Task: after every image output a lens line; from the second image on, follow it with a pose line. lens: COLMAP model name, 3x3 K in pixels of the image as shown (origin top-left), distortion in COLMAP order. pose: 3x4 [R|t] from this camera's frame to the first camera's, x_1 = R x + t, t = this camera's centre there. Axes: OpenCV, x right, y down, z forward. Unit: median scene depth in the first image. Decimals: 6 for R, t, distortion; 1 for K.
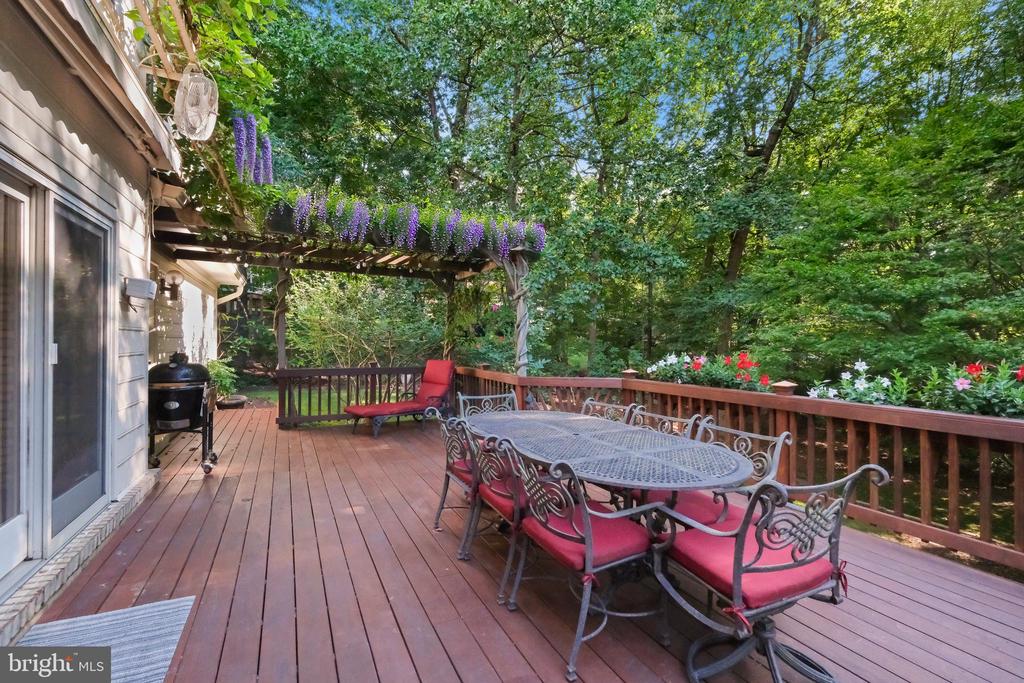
lens RADIAL K [[455.9, 0, 512.0], [0, 455.9, 341.5], [0, 0, 1]] dist [0.000230, -0.000026]
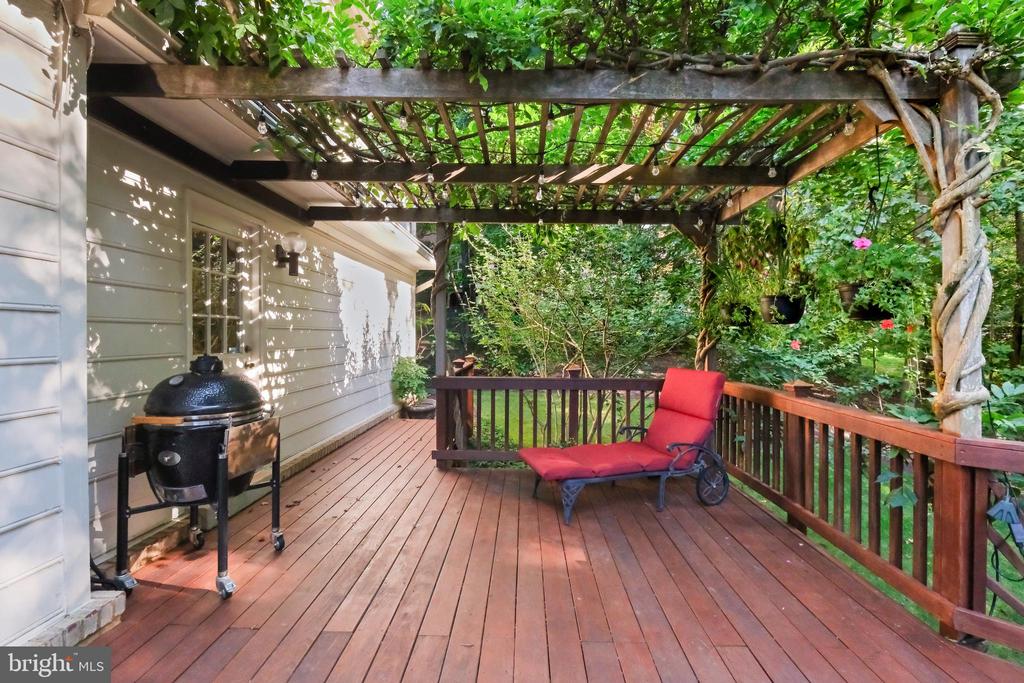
lens RADIAL K [[461.6, 0, 522.2], [0, 461.6, 337.7], [0, 0, 1]] dist [0.000626, 0.000149]
pose [[0.892527, 0.000214, -0.450994, -0.094887], [0.003066, 0.999974, 0.006543, -0.000240], [0.450984, -0.007223, 0.892503, 0.445337]]
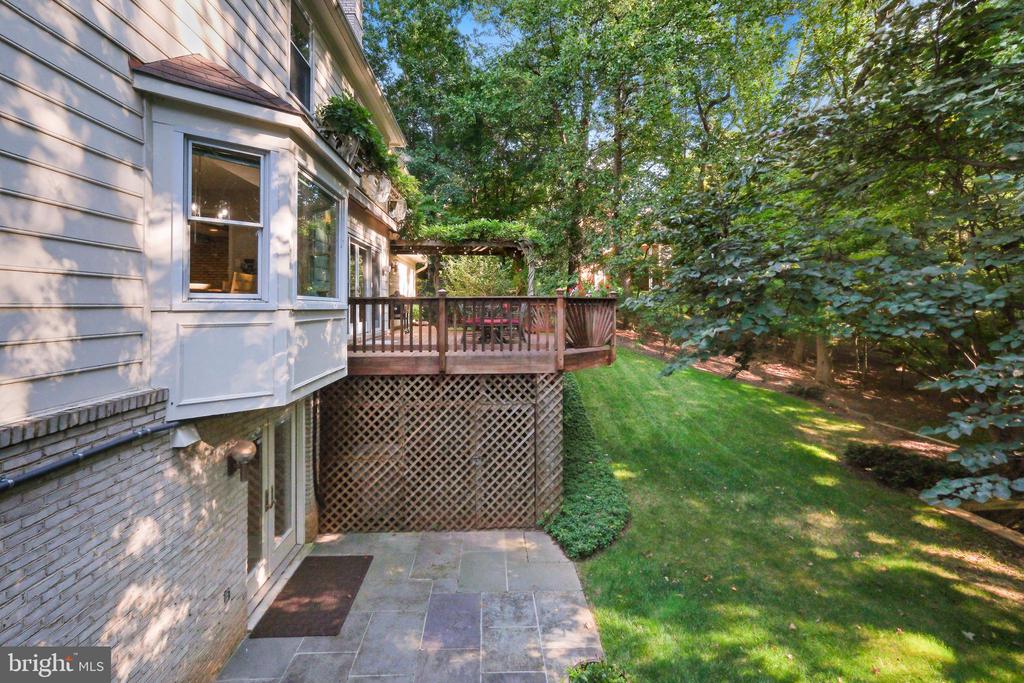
lens RADIAL K [[467.8, 0, 510.9], [0, 467.8, 297.7], [0, 0, 1]] dist [-0.001103, 0.000229]
pose [[0.922071, -0.017868, -0.386609, 0.645656], [0.010663, 0.999727, -0.020772, 0.086353], [0.386875, 0.015031, 0.922010, -0.867815]]
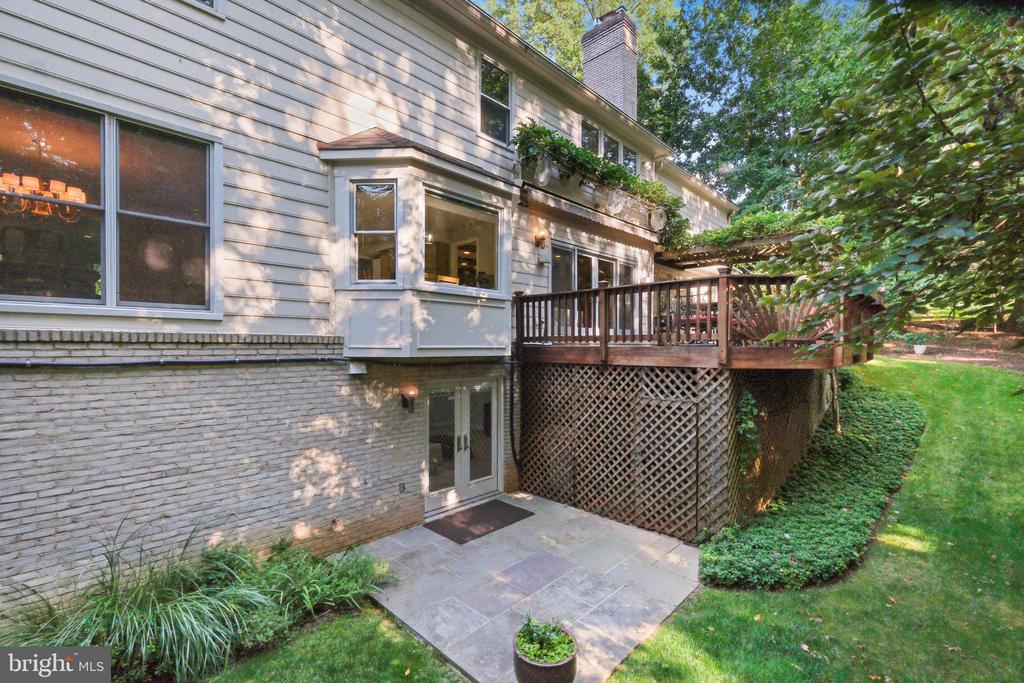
lens RADIAL K [[455.9, 0, 512.0], [0, 455.9, 341.5], [0, 0, 1]] dist [0.000230, -0.000026]
pose [[0.351851, -0.012940, -0.935966, 0.978647], [-0.001175, 0.999898, -0.014266, 0.190892], [0.936055, 0.006120, 0.351800, -0.544902]]
